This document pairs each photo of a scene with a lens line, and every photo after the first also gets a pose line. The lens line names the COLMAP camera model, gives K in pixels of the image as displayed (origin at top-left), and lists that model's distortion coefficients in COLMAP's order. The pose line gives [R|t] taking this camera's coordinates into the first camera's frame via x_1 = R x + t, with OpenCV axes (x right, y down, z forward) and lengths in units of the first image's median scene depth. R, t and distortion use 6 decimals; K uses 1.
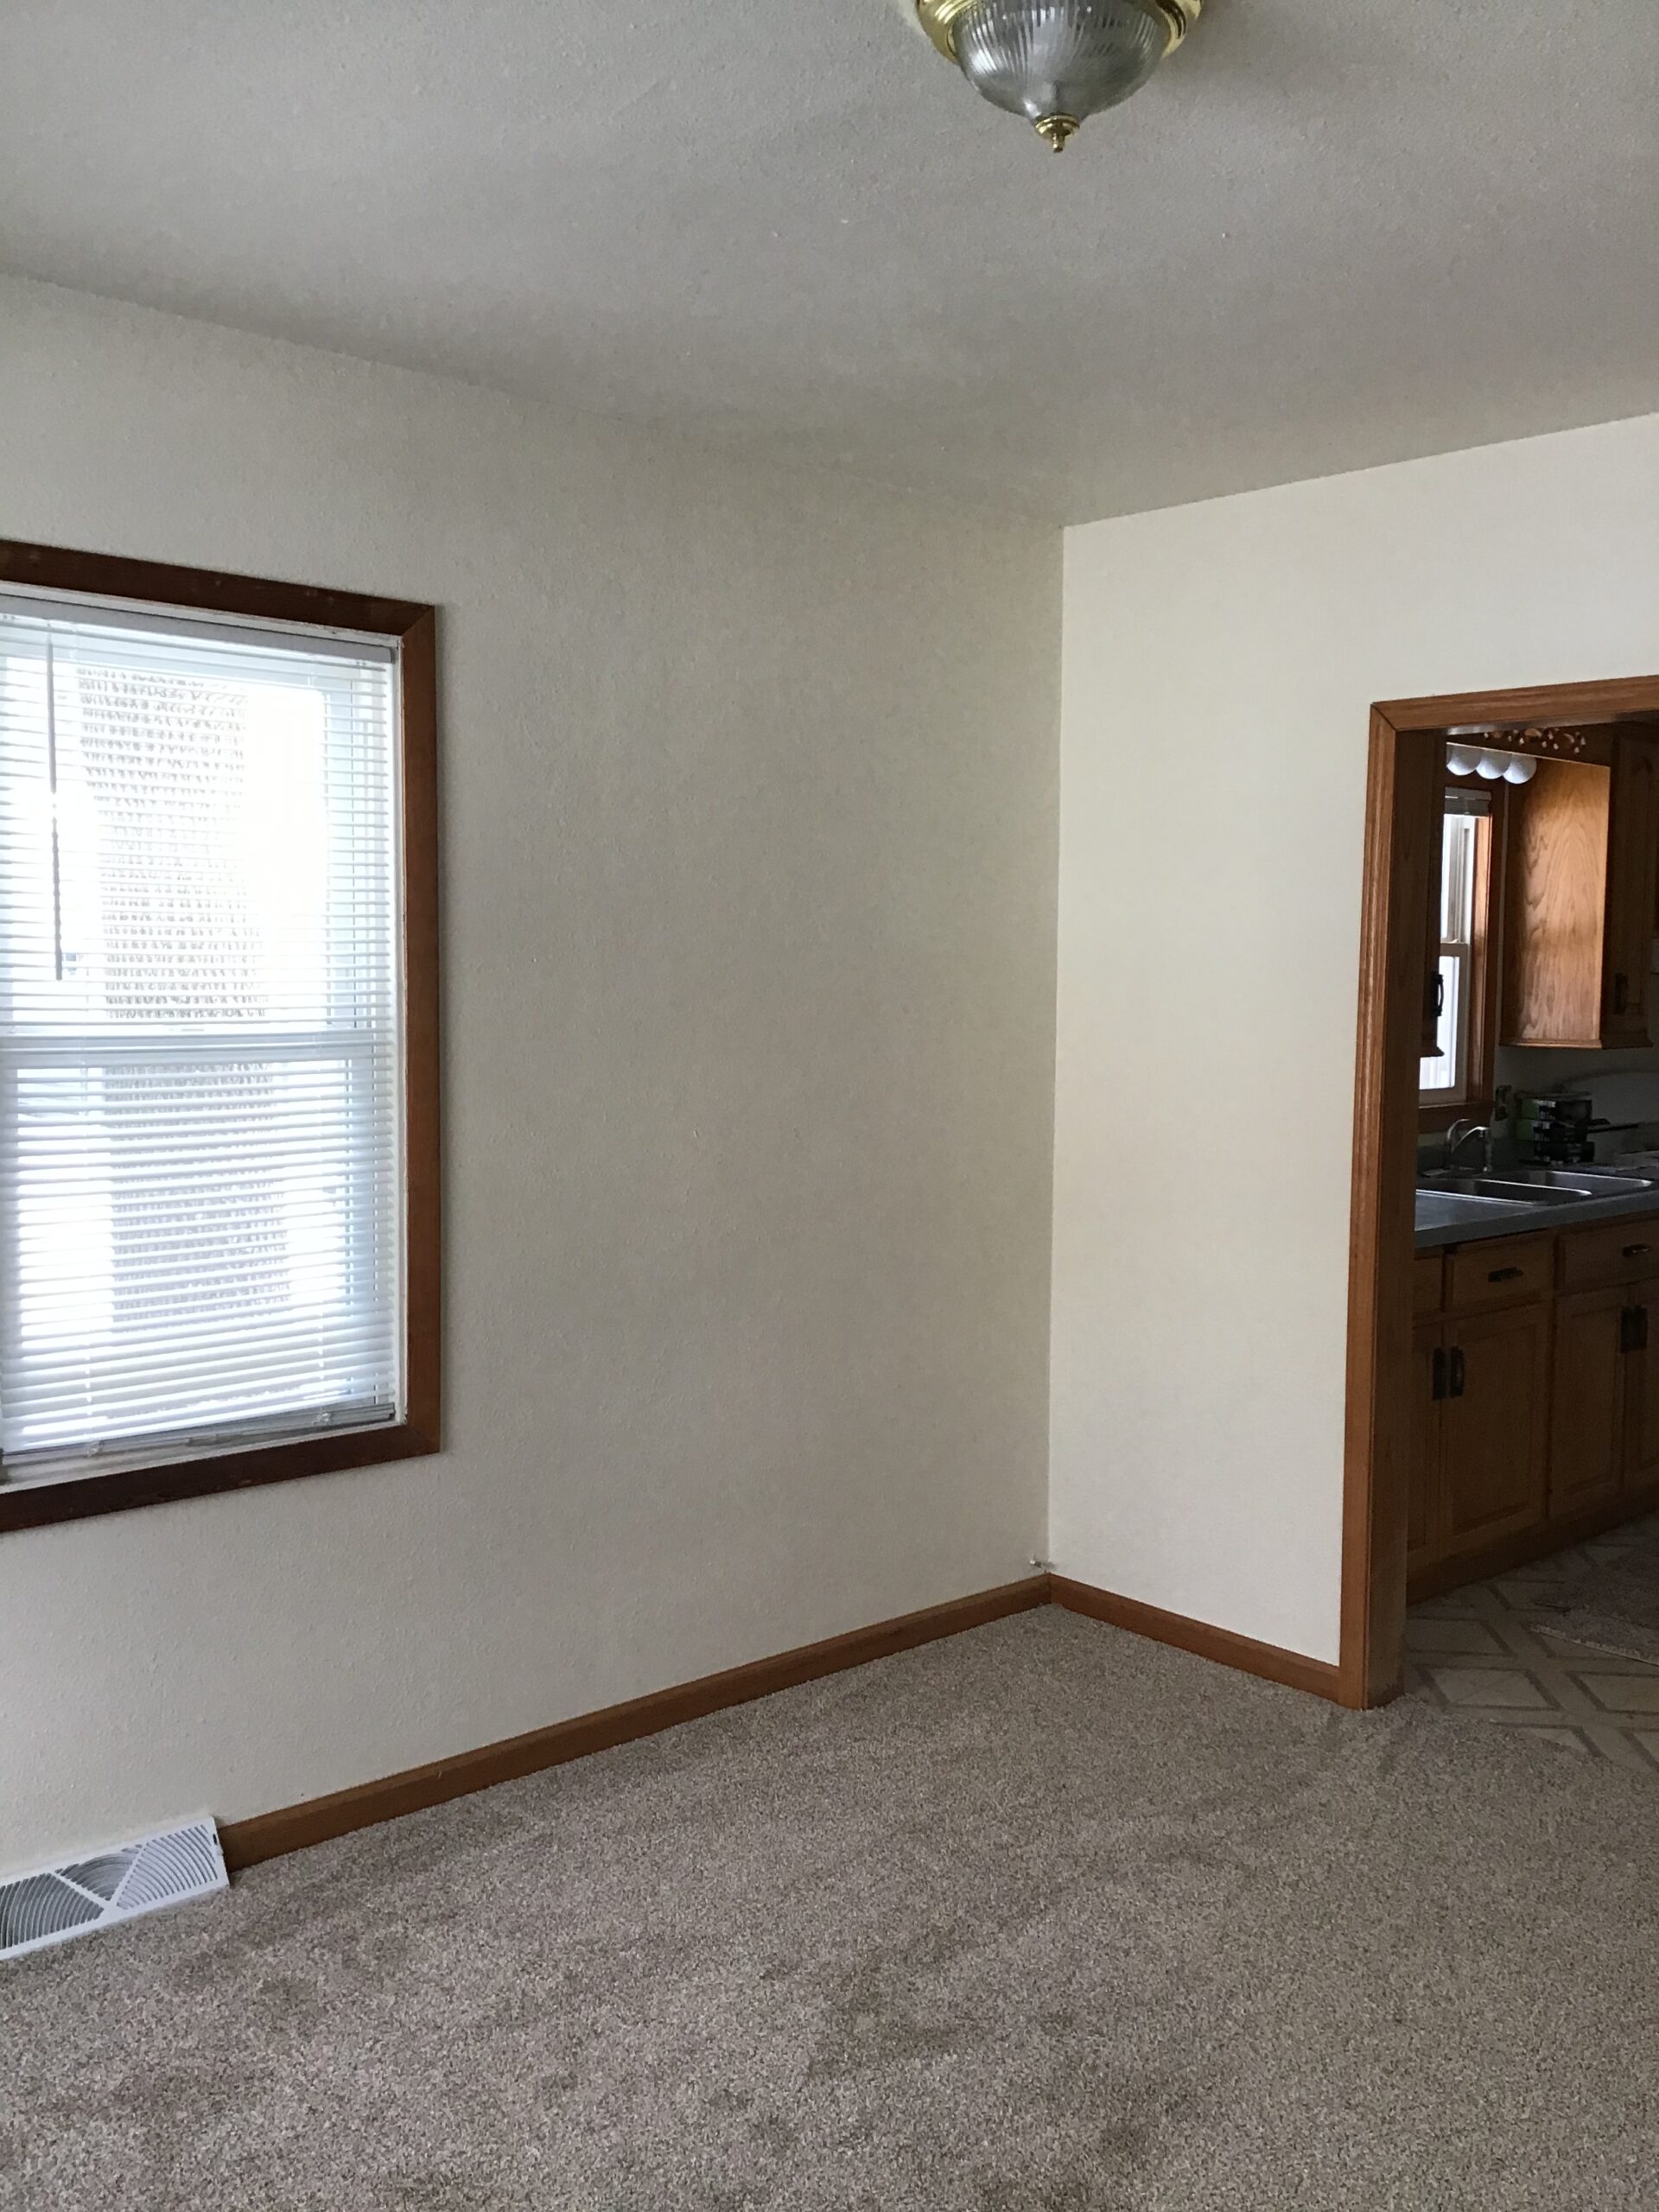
lens RADIAL K [[1966.4, 0, 833.9], [0, 1966.4, 1074.5], [0, 0, 1]] dist [0.115154, -0.208148]
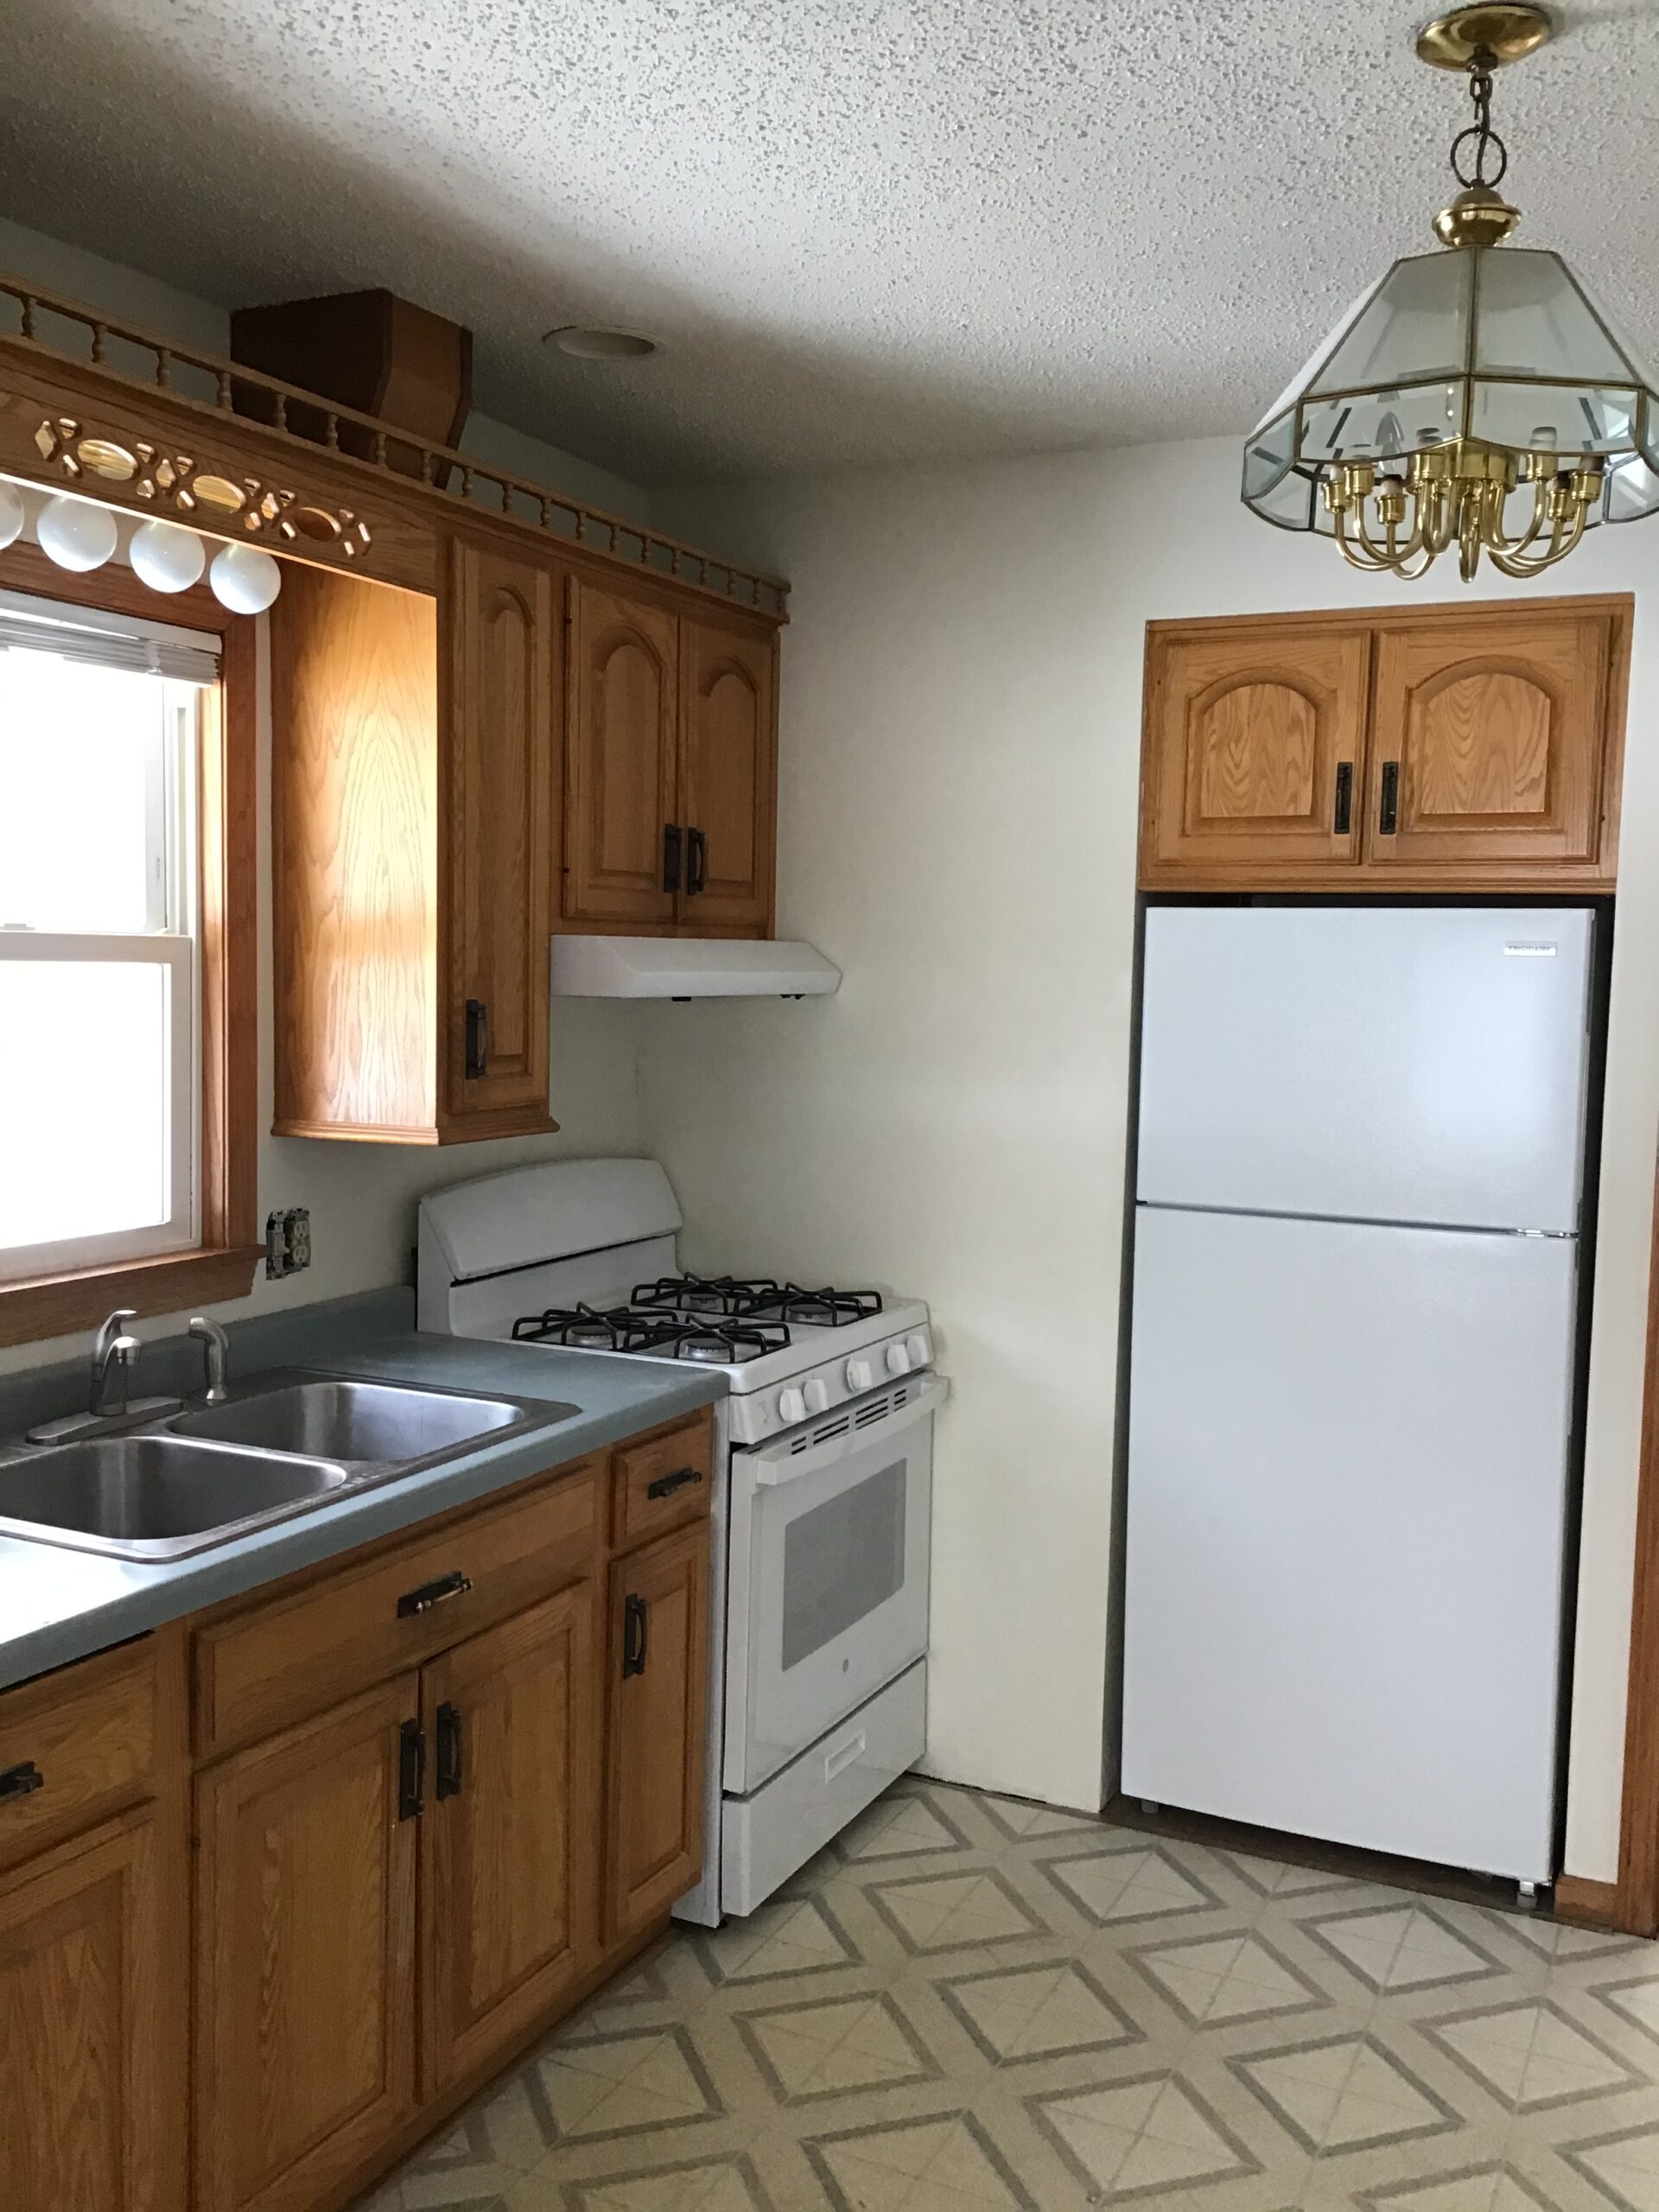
lens RADIAL K [[1966.4, 0, 833.9], [0, 1966.4, 1074.5], [0, 0, 1]] dist [0.115154, -0.208148]
pose [[0.924959, -0.012281, 0.379867, 0.281656], [0.010391, 0.999921, 0.007025, -0.033529], [-0.379924, -0.002550, 0.925014, 0.477153]]
